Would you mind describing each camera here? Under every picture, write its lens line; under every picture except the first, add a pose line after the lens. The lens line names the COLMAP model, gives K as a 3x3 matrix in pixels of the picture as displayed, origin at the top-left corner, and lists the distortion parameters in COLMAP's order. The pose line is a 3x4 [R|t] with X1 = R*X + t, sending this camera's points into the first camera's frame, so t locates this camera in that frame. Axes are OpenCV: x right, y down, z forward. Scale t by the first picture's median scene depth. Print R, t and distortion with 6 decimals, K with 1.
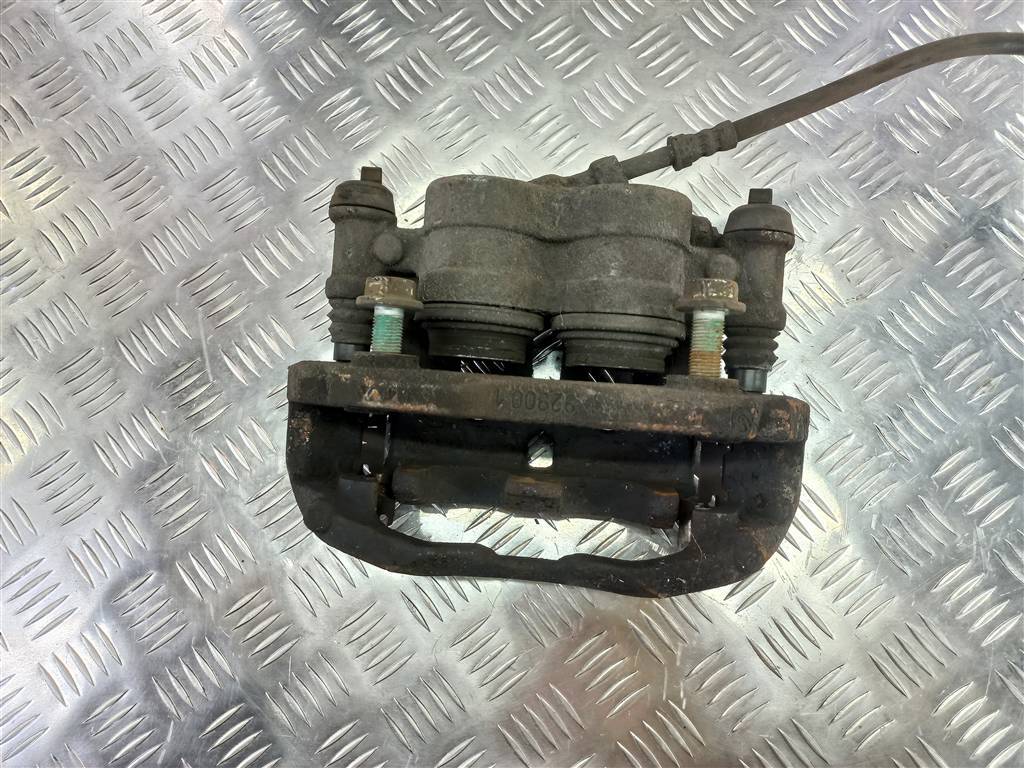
lens RADIAL K [[803.0, 0, 501.3], [0, 803.0, 384.7], [0, 0, 1]] dist [0.003563, -0.016767]
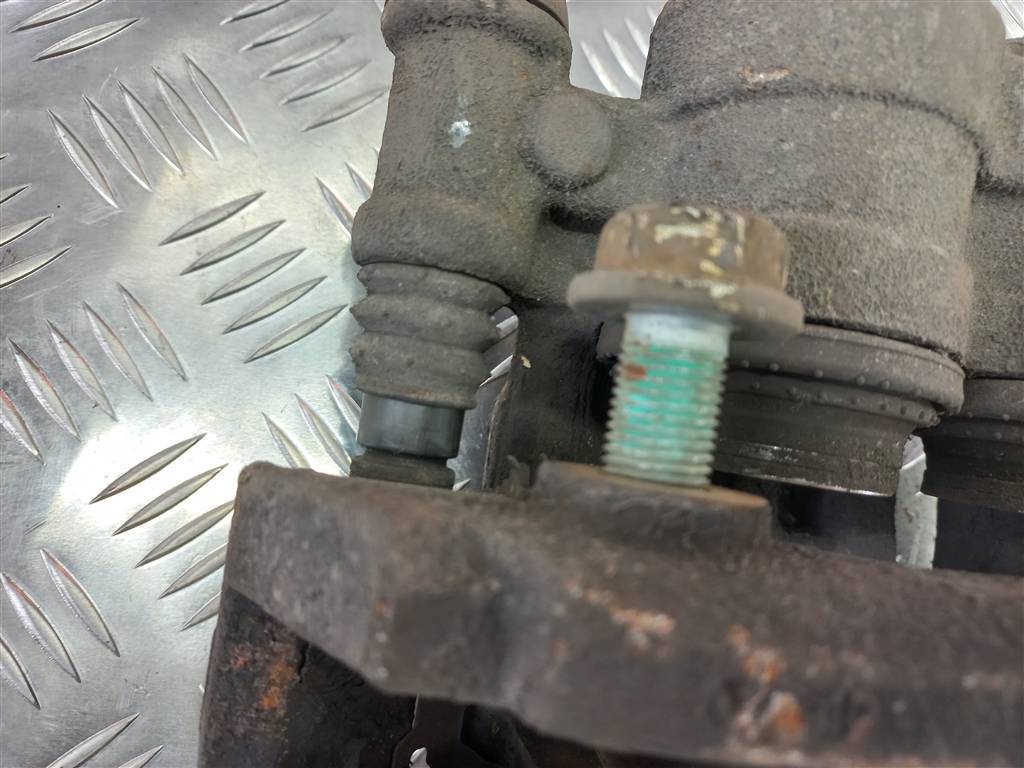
lens RADIAL K [[803.0, 0, 514.4], [0, 803.0, 382.5], [0, 0, 1]] dist [0.003563, -0.016767]
pose [[0.954922, 0.082117, 0.285272, -0.269668], [-0.083961, 0.996452, -0.005782, -0.065932], [-0.284735, -0.018431, 0.958429, 0.721617]]
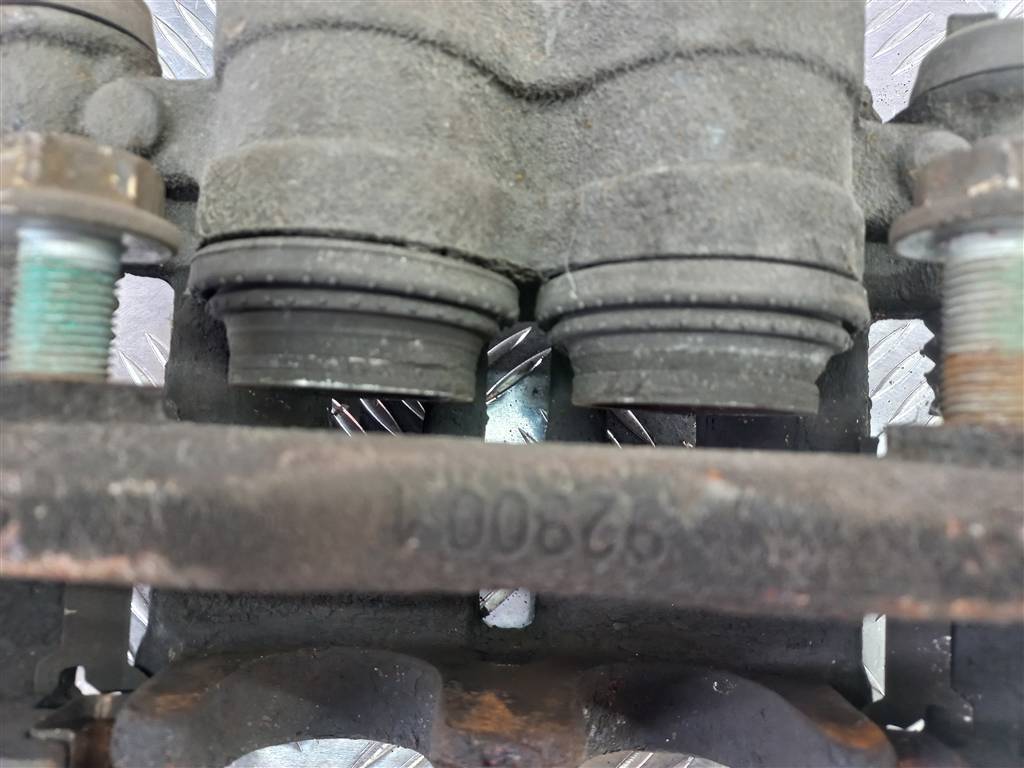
lens RADIAL K [[803.0, 0, 512.8], [0, 803.0, 383.9], [0, 0, 1]] dist [0.003563, -0.016767]
pose [[0.994264, -0.019513, 0.105163, 0.006627], [0.025402, 0.998166, -0.054958, -0.013085], [-0.103897, 0.057314, 0.992935, 0.635739]]
